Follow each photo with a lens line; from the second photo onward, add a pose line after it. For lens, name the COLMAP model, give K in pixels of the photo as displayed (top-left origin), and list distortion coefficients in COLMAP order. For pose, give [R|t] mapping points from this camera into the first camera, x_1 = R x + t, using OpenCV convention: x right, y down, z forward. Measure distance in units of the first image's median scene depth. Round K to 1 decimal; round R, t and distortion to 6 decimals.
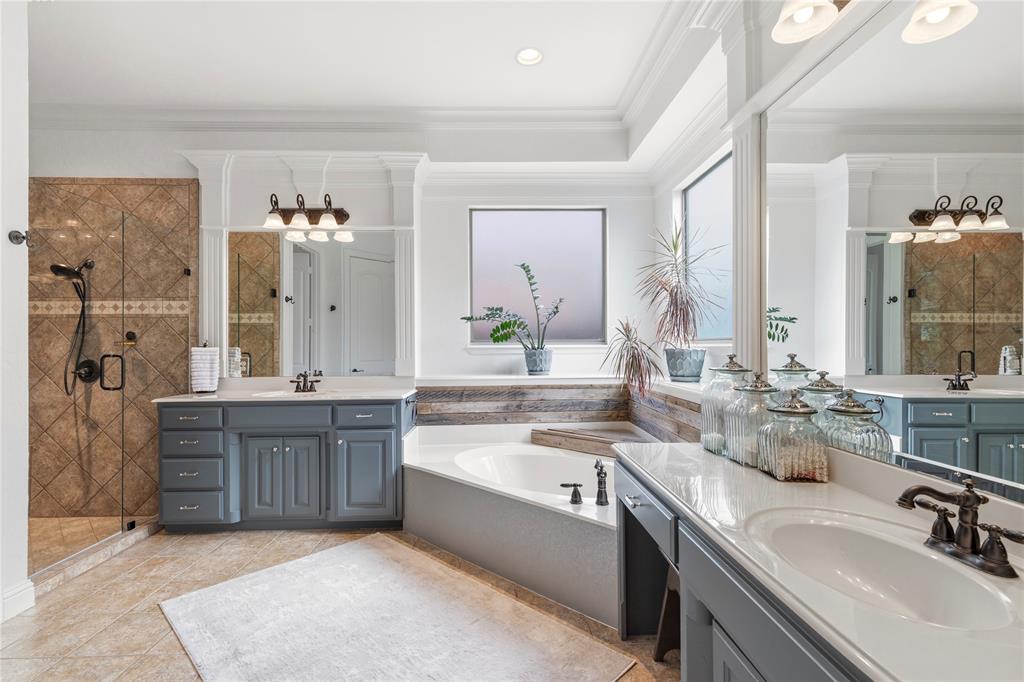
lens RADIAL K [[470.1, 0, 484.7], [0, 470.1, 343.5], [0, 0, 1]] dist [0.007449, -0.000070]
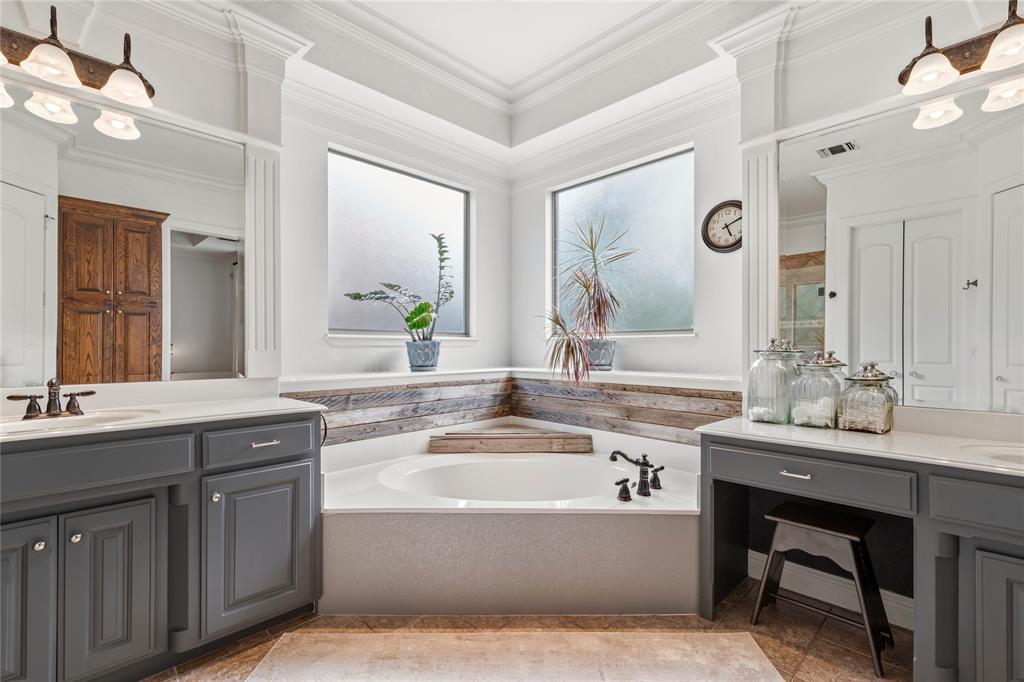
lens RADIAL K [[470.1, 0, 509.2], [0, 470.1, 349.6], [0, 0, 1]] dist [0.007449, -0.000070]
pose [[0.708875, 0.006546, 0.705304, -0.384500], [-0.009363, 0.999956, 0.000130, 0.028367], [-0.705272, -0.006696, 0.708905, 0.314089]]
